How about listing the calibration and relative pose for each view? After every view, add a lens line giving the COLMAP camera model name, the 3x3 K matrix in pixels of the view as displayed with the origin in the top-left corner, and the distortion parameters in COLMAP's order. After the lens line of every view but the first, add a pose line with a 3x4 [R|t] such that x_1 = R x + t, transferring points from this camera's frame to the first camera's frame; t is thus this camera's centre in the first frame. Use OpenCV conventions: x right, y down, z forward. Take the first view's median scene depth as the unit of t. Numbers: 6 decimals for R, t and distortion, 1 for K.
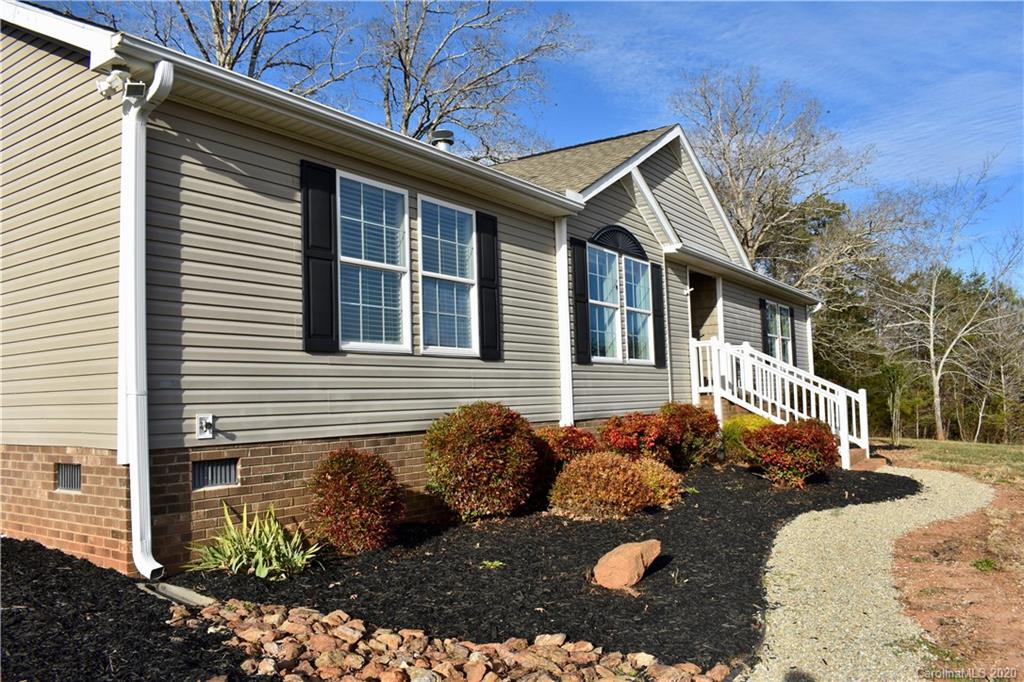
lens RADIAL K [[792.4, 0, 510.5], [0, 792.4, 353.0], [0, 0, 1]] dist [-0.090716, -0.000797]
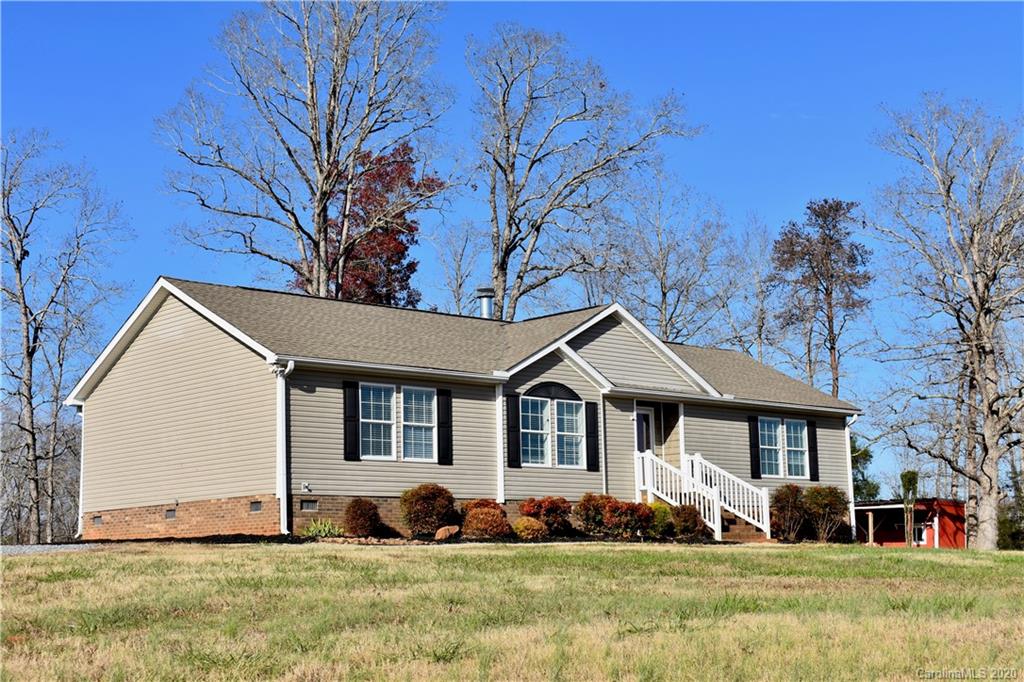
lens RADIAL K [[1523.1, 0, 512.0], [0, 1523.1, 342.5], [0, 0, 1]] dist [-0.022934, -0.012881]
pose [[0.971112, -0.027771, -0.237001, 1.158387], [0.006722, 0.995994, -0.089166, 0.050272], [0.238528, 0.084997, 0.967409, -2.934741]]
